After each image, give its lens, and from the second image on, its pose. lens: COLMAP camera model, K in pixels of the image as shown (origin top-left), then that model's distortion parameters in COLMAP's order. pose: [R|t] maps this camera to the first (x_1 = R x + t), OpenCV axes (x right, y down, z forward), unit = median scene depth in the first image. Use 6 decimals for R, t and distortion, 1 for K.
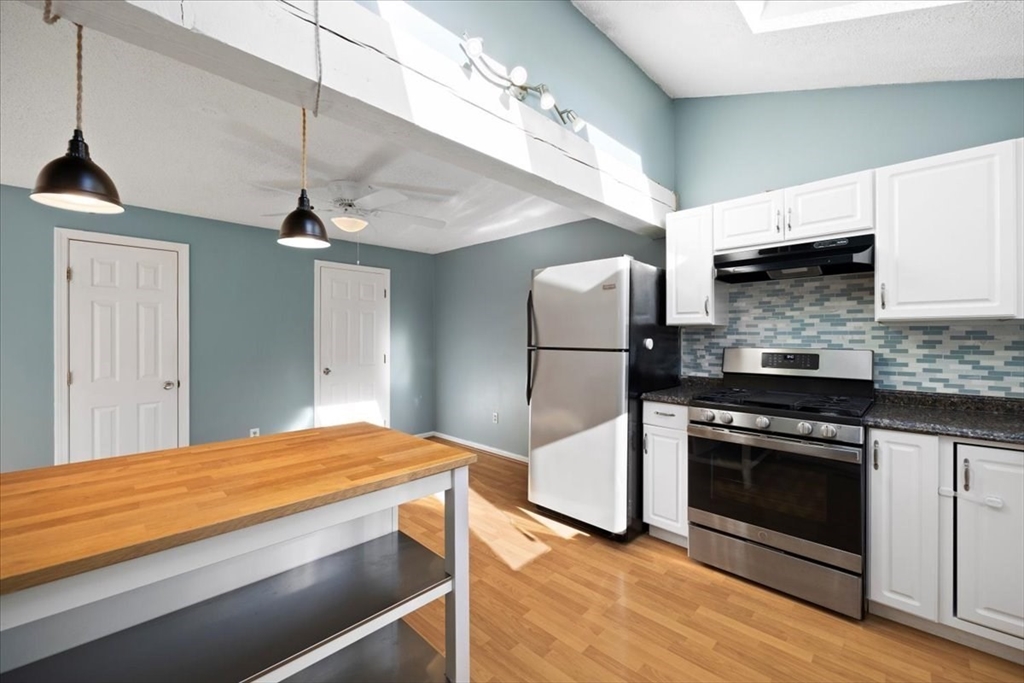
lens RADIAL K [[416.6, 0, 512.0], [0, 416.6, 341.5], [0, 0, 1]] dist [-0.000667, -0.000023]
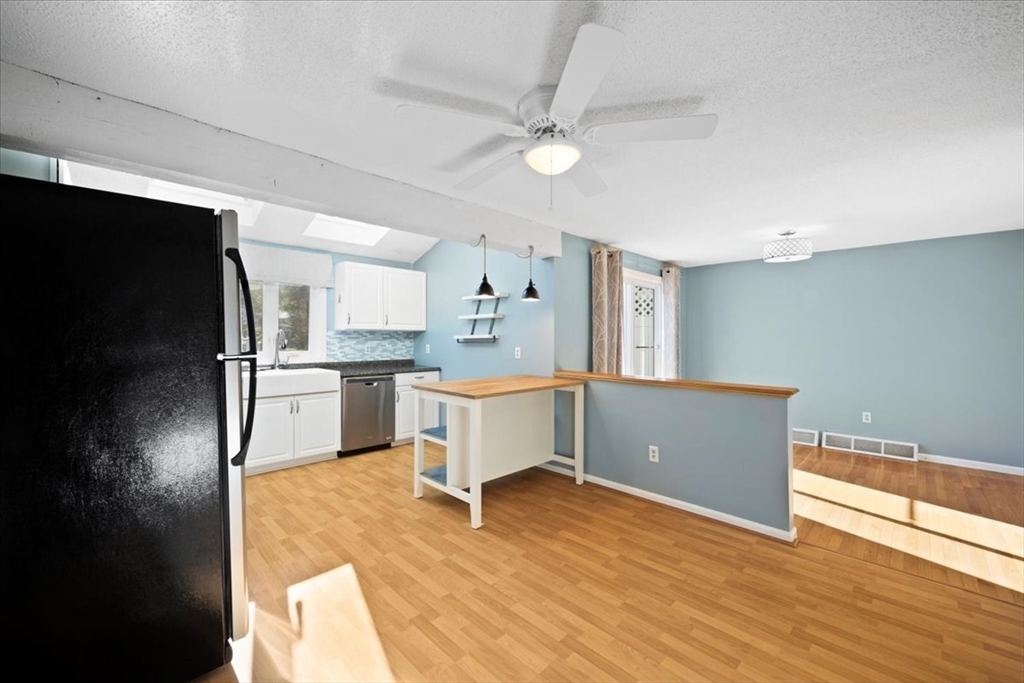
lens RADIAL K [[411.7, 0, 514.6], [0, 411.7, 340.0], [0, 0, 1]] dist [-0.000569, 0.000018]
pose [[-0.999969, -0.007816, -0.000241, -0.454283], [-0.007818, 0.999914, 0.010521, -0.023637], [0.000159, 0.010522, -0.999945, 2.253257]]
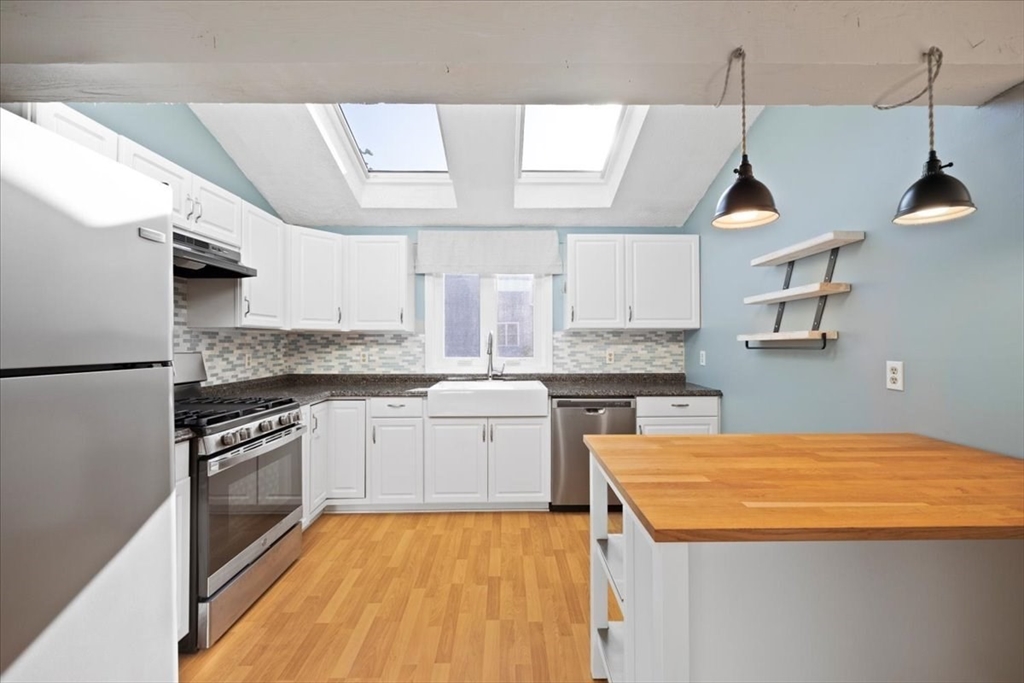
lens RADIAL K [[411.7, 0, 514.6], [0, 411.7, 340.0], [0, 0, 1]] dist [-0.000569, 0.000018]
pose [[-0.709381, 0.001553, 0.704824, -0.511973], [0.004392, 0.999988, 0.002217, -0.011751], [-0.704812, 0.004669, -0.709379, 1.289201]]
